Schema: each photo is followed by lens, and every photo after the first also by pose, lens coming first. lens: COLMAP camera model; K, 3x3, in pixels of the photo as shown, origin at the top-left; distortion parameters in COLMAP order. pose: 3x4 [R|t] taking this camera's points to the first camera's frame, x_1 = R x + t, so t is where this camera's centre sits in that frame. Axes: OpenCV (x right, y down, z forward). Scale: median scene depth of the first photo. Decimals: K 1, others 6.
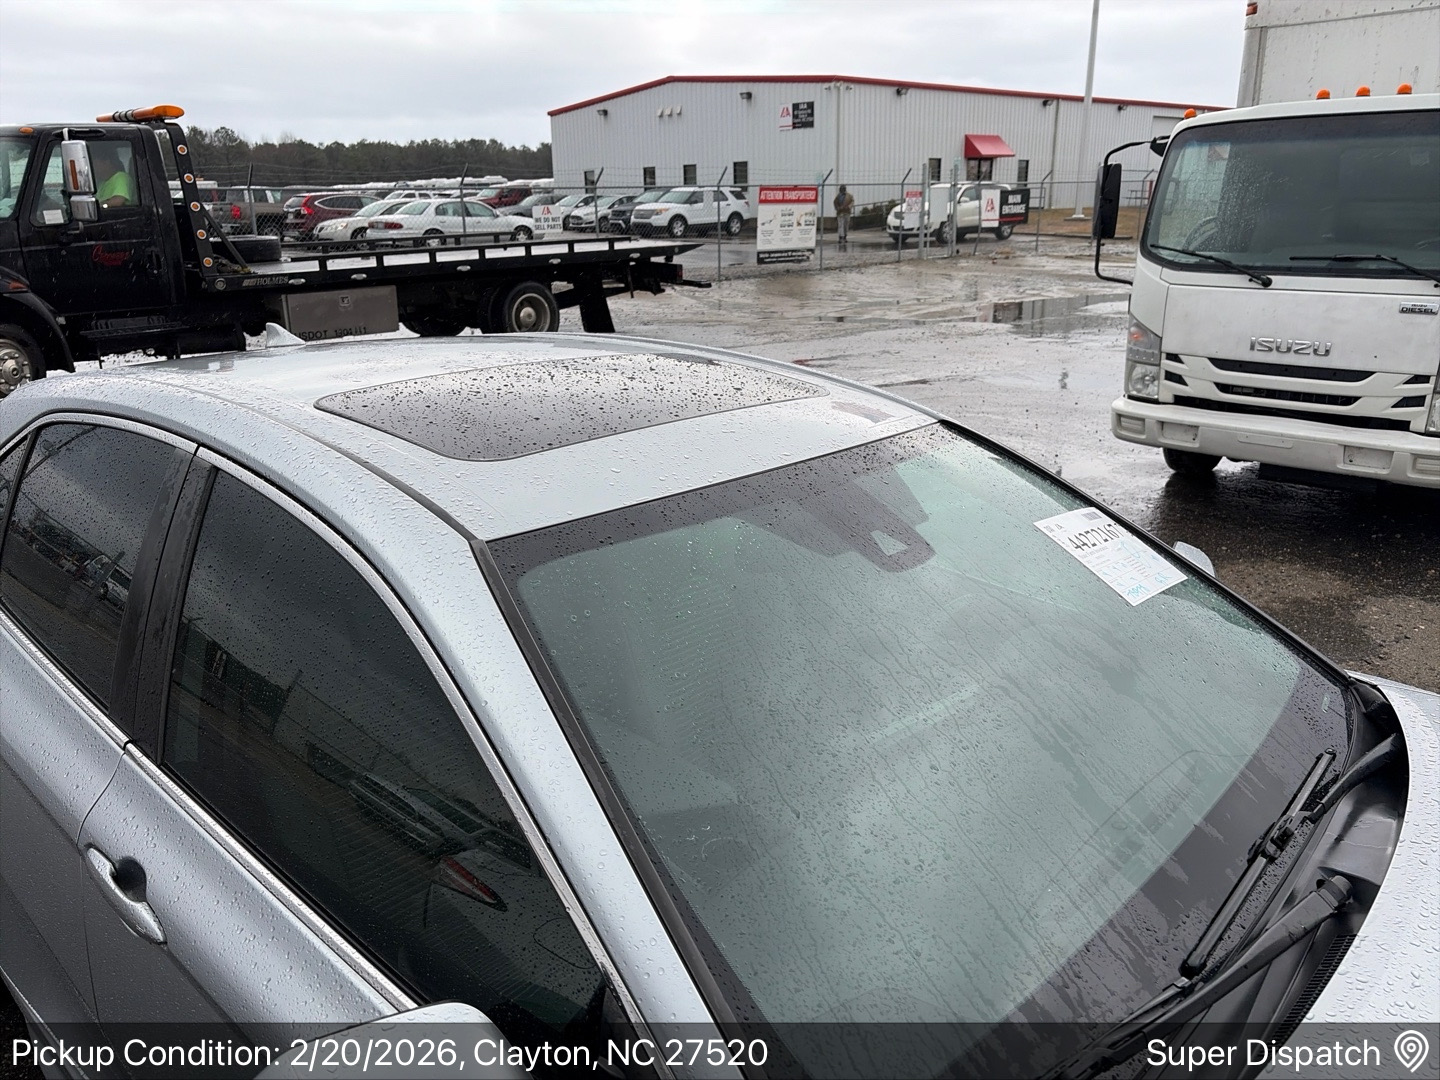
lens RADIAL K [[1084.8, 0, 728.8], [0, 1084.8, 540.8], [0, 0, 1]] dist [0.040121, -0.046427]
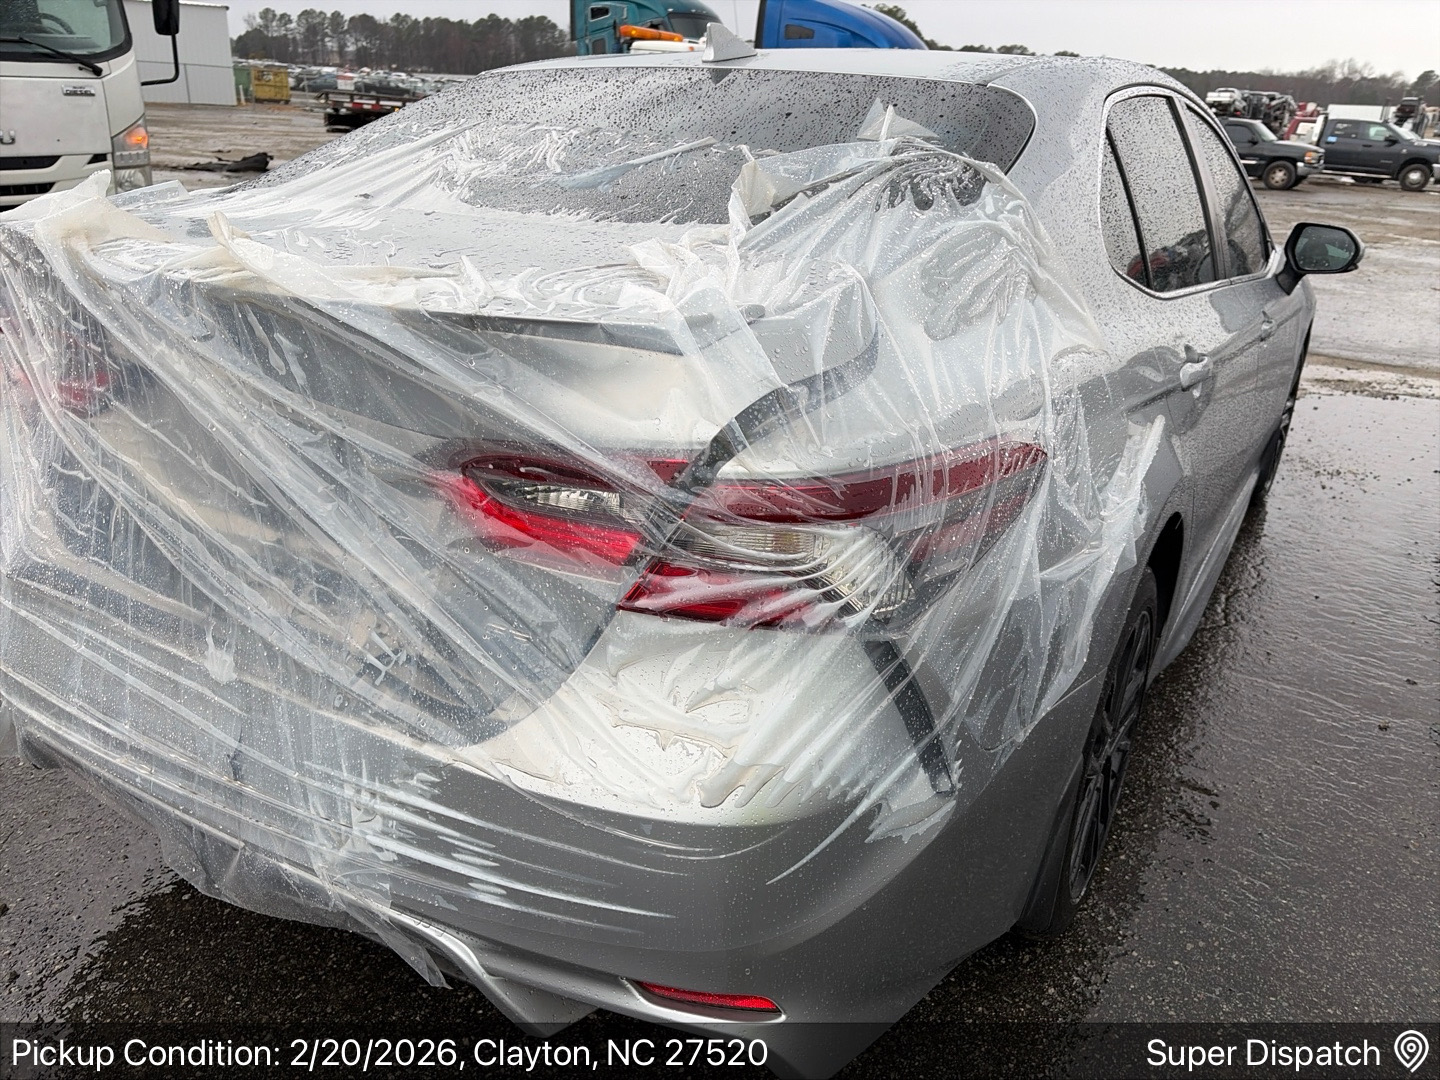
lens RADIAL K [[1084.8, 0, 739.4], [0, 1084.8, 528.5], [0, 0, 1]] dist [0.040121, -0.046427]
pose [[-0.190930, -0.360019, 0.913199, -0.234001], [0.251434, 0.881339, 0.400028, -0.037013], [-0.948855, 0.305986, -0.077754, 0.223389]]
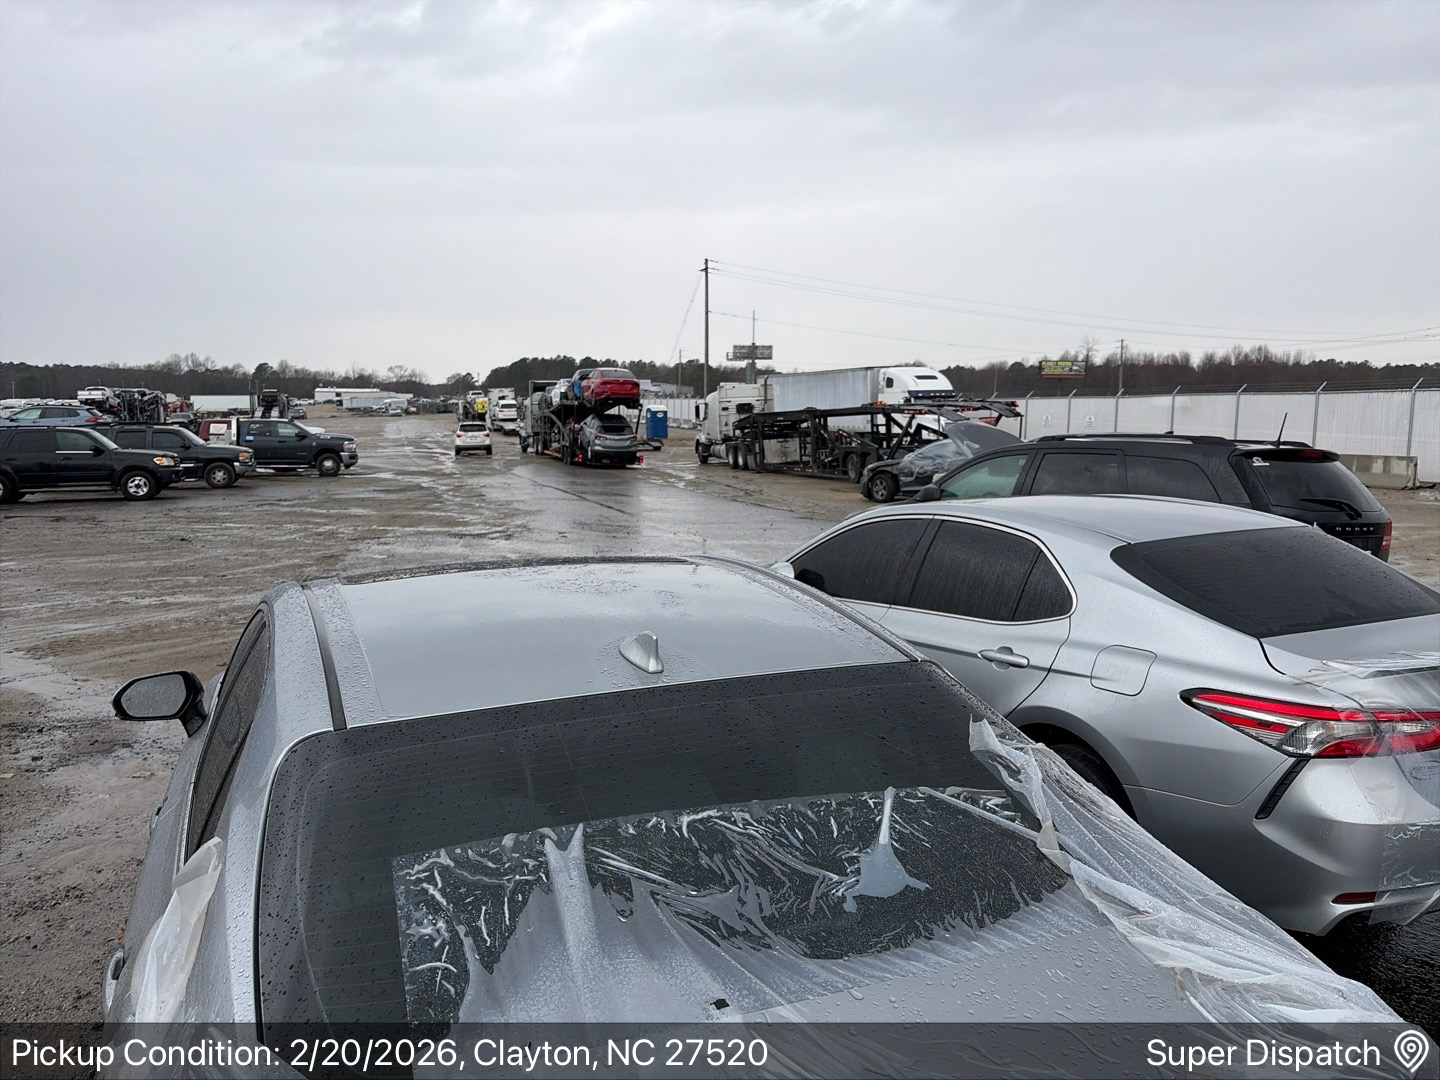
lens RADIAL K [[1084.8, 0, 740.9], [0, 1084.8, 519.0], [0, 0, 1]] dist [0.040121, -0.046427]
pose [[-0.903986, -0.035602, 0.426078, -0.149426], [0.132093, 0.924522, 0.357506, -0.099426], [-0.406646, 0.379462, -0.831052, 0.298359]]
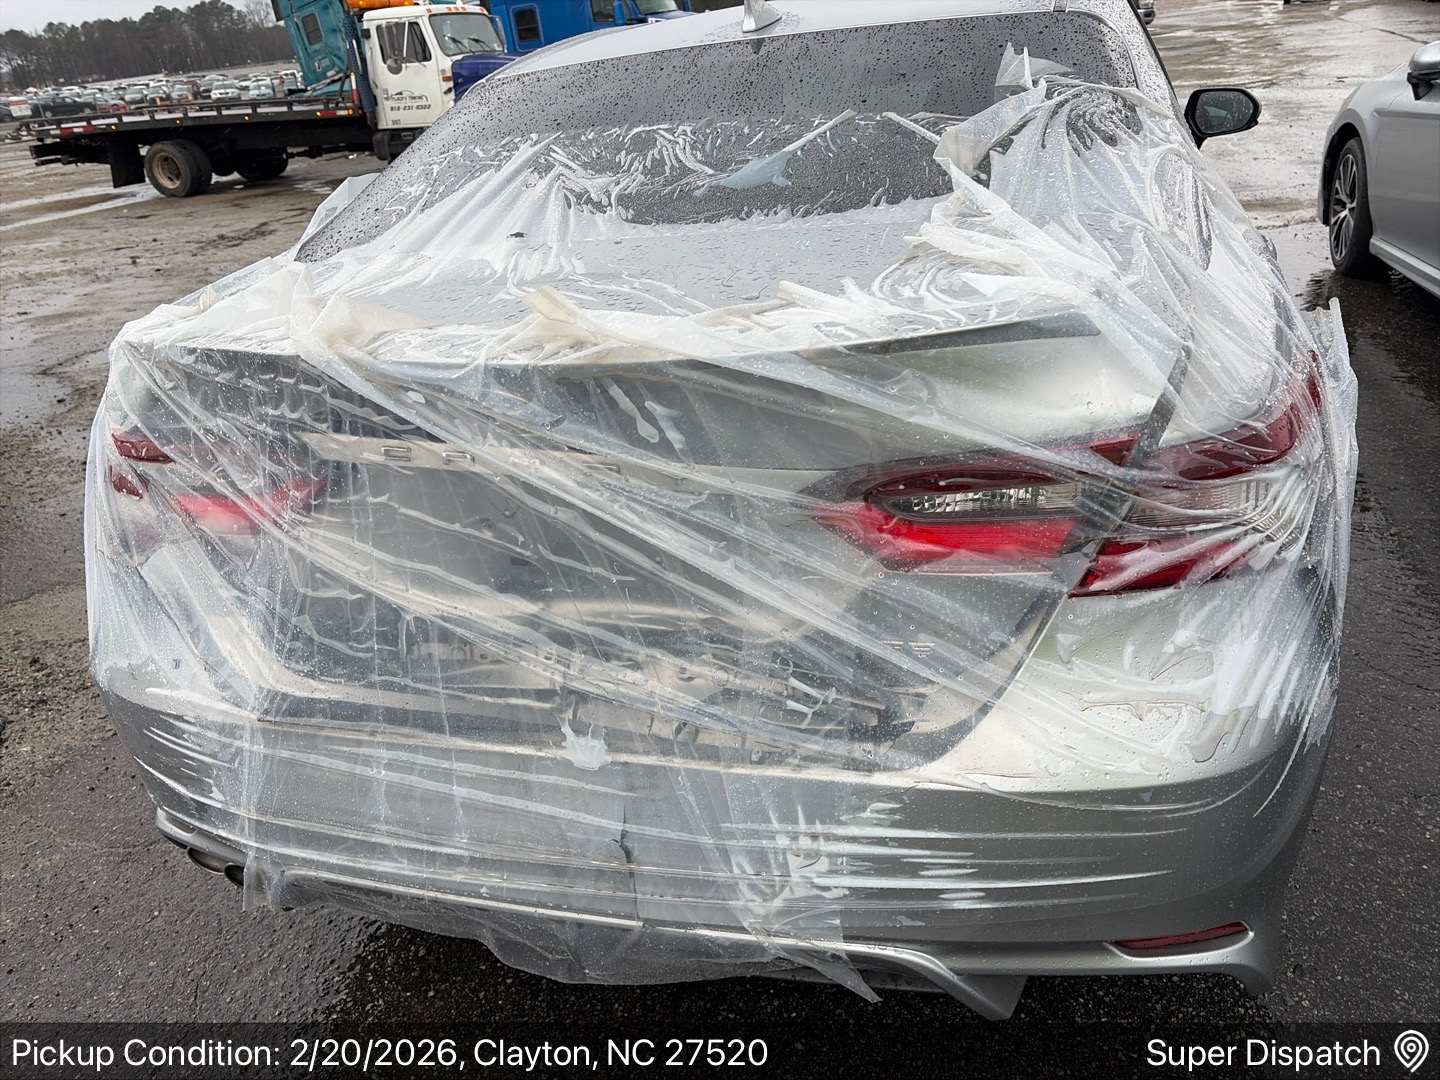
lens RADIAL K [[1084.8, 0, 725.7], [0, 1084.8, 525.5], [0, 0, 1]] dist [0.040121, -0.046427]
pose [[-0.408363, -0.335101, 0.849086, -0.219045], [0.372106, 0.788274, 0.490063, -0.054163], [-0.833533, 0.516074, -0.197208, 0.259389]]
